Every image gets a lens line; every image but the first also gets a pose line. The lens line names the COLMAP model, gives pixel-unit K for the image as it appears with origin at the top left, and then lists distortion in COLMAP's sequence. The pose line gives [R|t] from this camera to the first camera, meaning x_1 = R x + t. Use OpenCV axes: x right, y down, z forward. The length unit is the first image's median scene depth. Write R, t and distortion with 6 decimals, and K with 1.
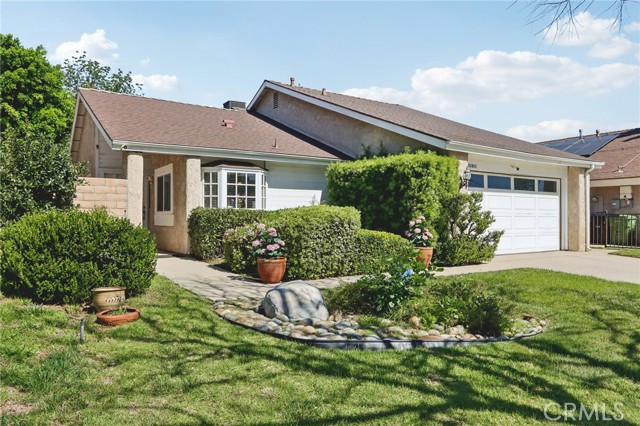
lens RADIAL K [[456.8, 0, 319.6], [0, 456.8, 220.6], [0, 0, 1]] dist [0.000666, 0.000386]
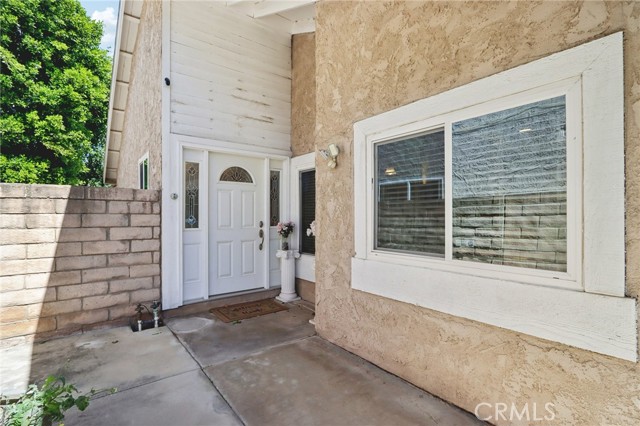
lens RADIAL K [[298.1, 0, 318.0], [0, 298.1, 216.4], [0, 0, 1]] dist [-0.013547, 0.000760]
pose [[0.996386, -0.002020, 0.084916, -0.465613], [0.002598, 0.999974, -0.006702, -0.046313], [-0.084900, 0.006898, 0.996366, 0.899224]]
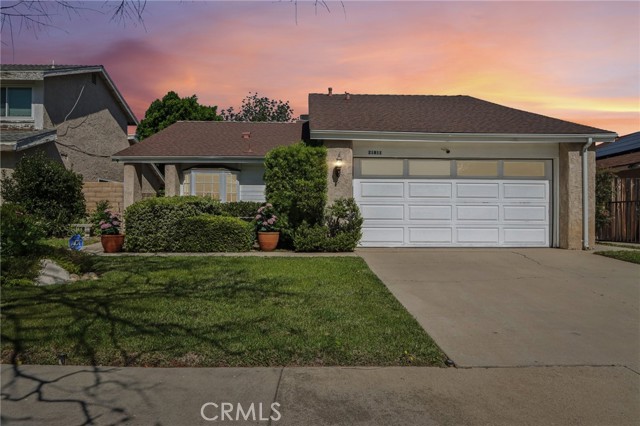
lens RADIAL K [[412.1, 0, 320.0], [0, 412.1, 213.0], [0, 0, 1]] dist [-0.000897, -0.000280]
pose [[0.845011, -0.005912, -0.534716, 0.695858], [-0.006477, 0.999752, -0.021290, 0.027085], [0.534710, 0.021453, 0.844763, 0.201746]]
